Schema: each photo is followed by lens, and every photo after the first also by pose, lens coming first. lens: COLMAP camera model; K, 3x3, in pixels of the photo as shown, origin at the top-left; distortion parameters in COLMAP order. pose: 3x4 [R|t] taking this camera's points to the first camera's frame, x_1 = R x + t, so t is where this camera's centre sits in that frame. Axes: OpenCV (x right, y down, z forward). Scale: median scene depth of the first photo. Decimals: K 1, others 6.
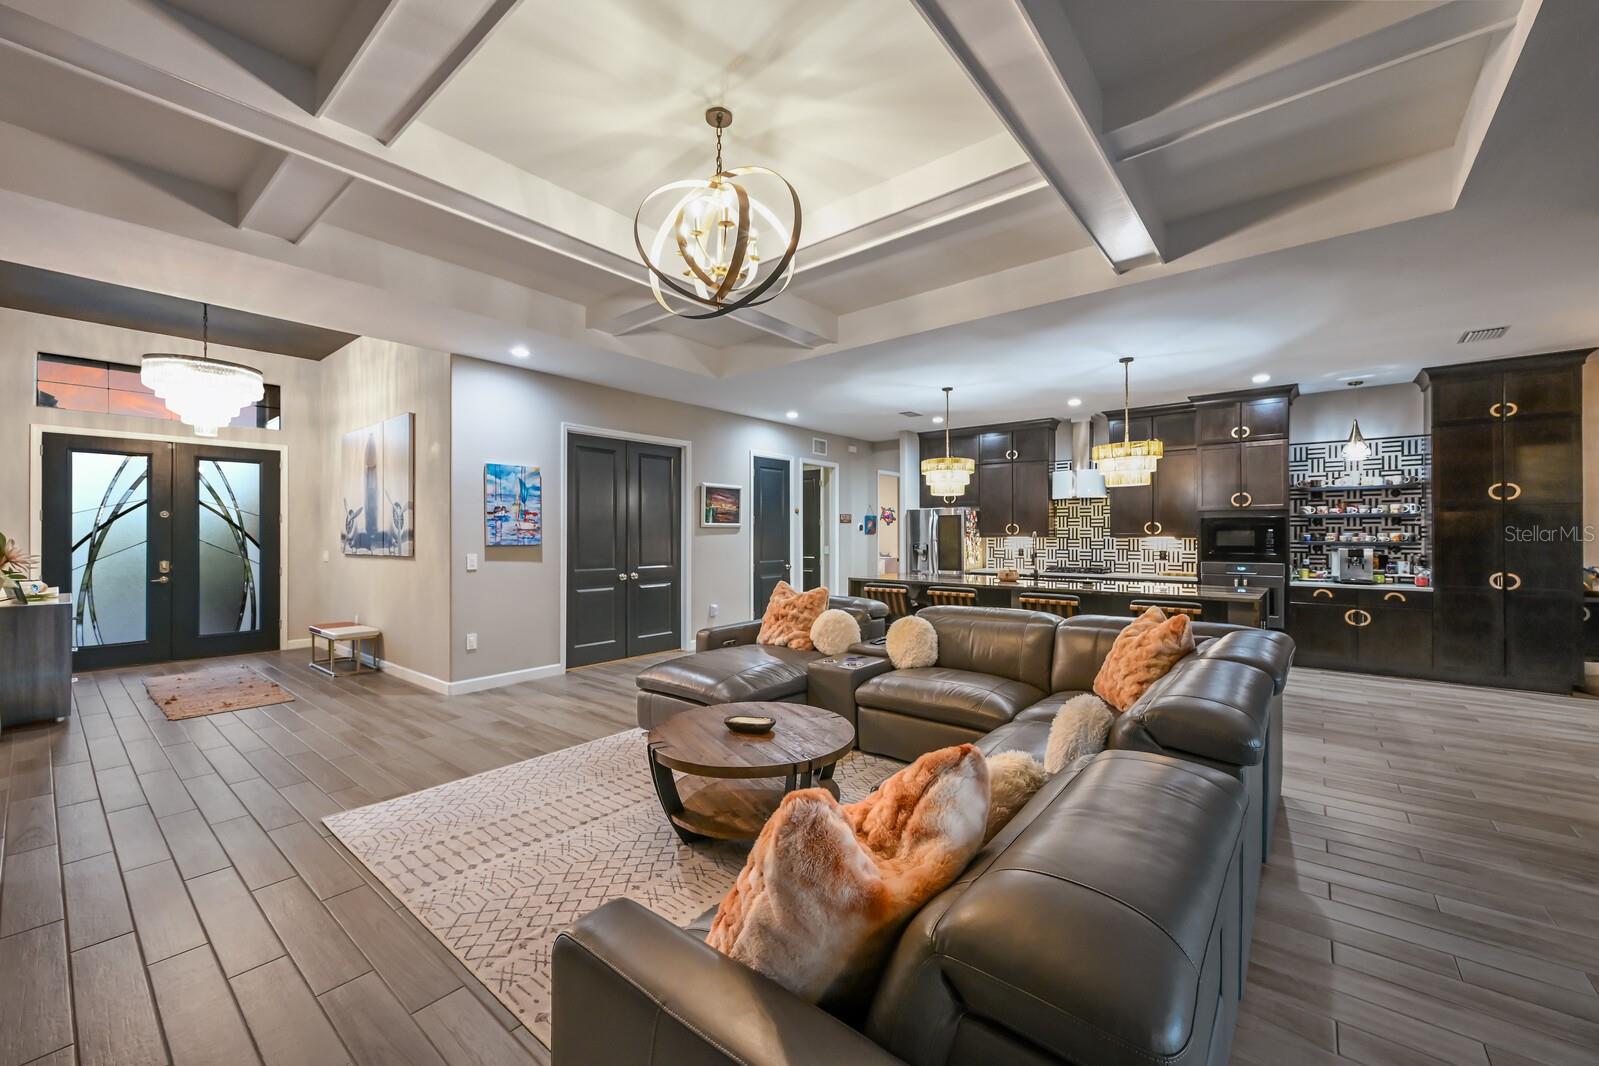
lens RADIAL K [[621.2, 0, 797.5], [0, 621.2, 529.3], [0, 0, 1]] dist [0.004774, 0.000300]
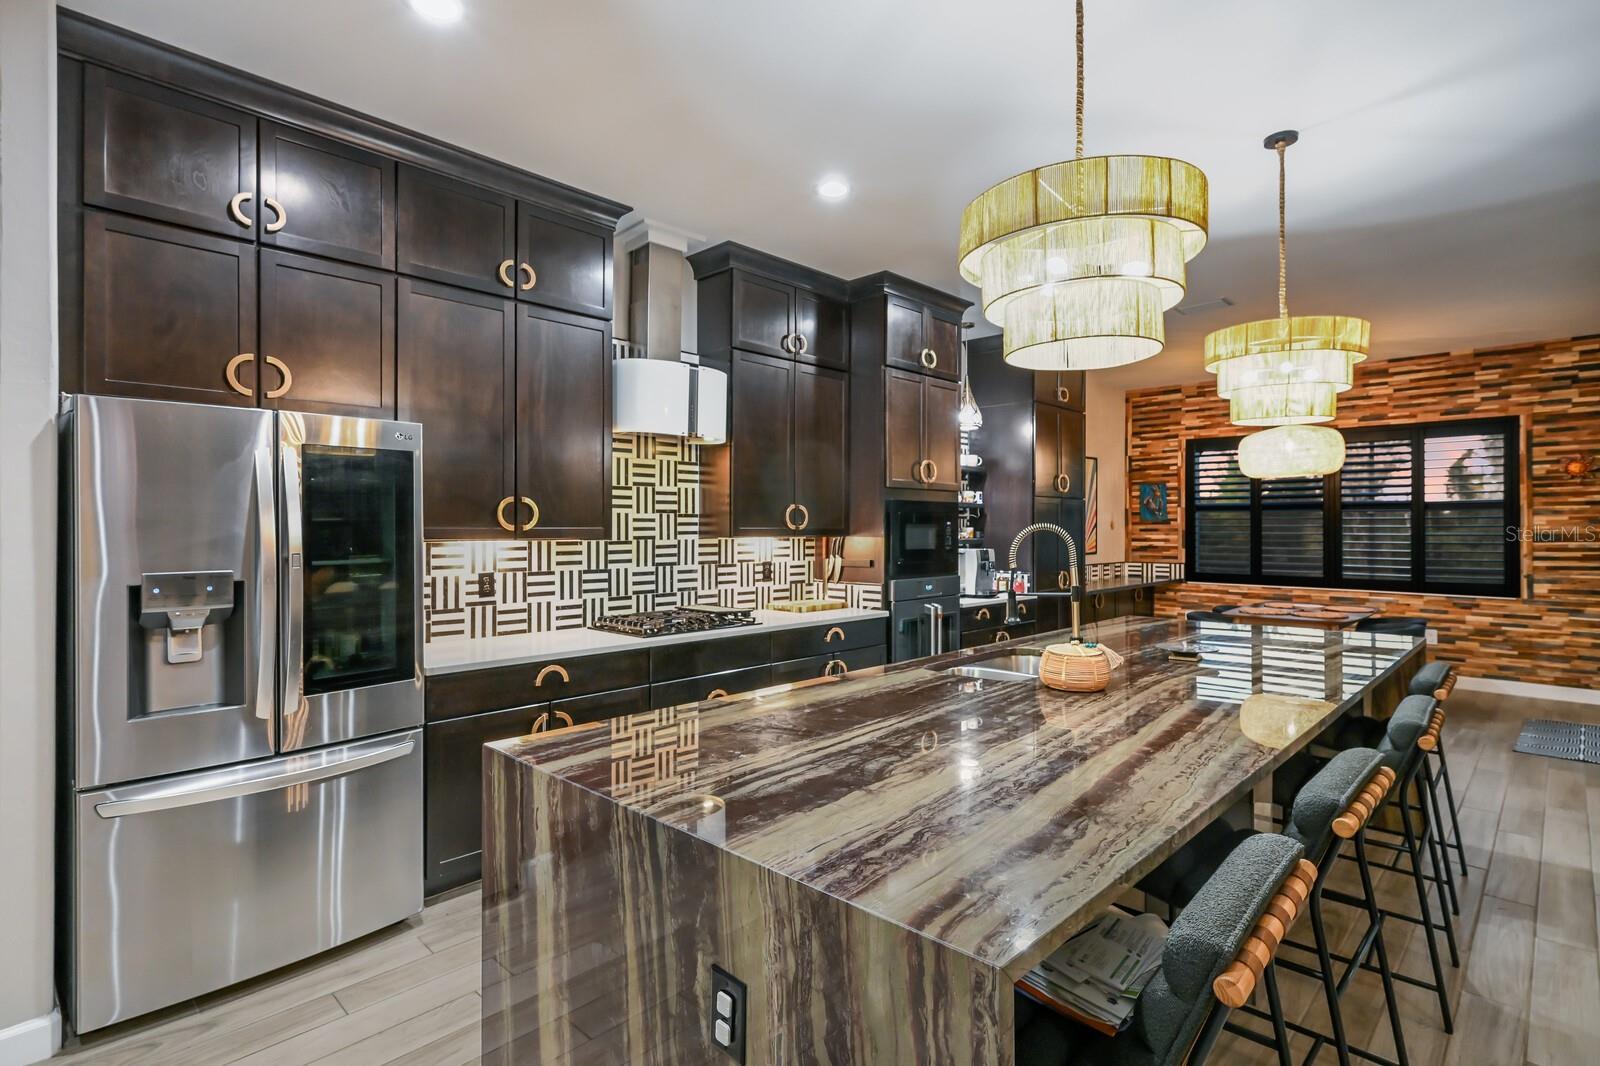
lens RADIAL K [[809.4, 0, 793.5], [0, 809.4, 517.6], [0, 0, 1]] dist [0.055542, -0.000158]
pose [[0.073333, 0.013017, 0.997223, -0.069327], [-0.009088, 0.999882, -0.012383, 0.007502], [-0.997266, -0.008155, 0.073442, 1.051513]]
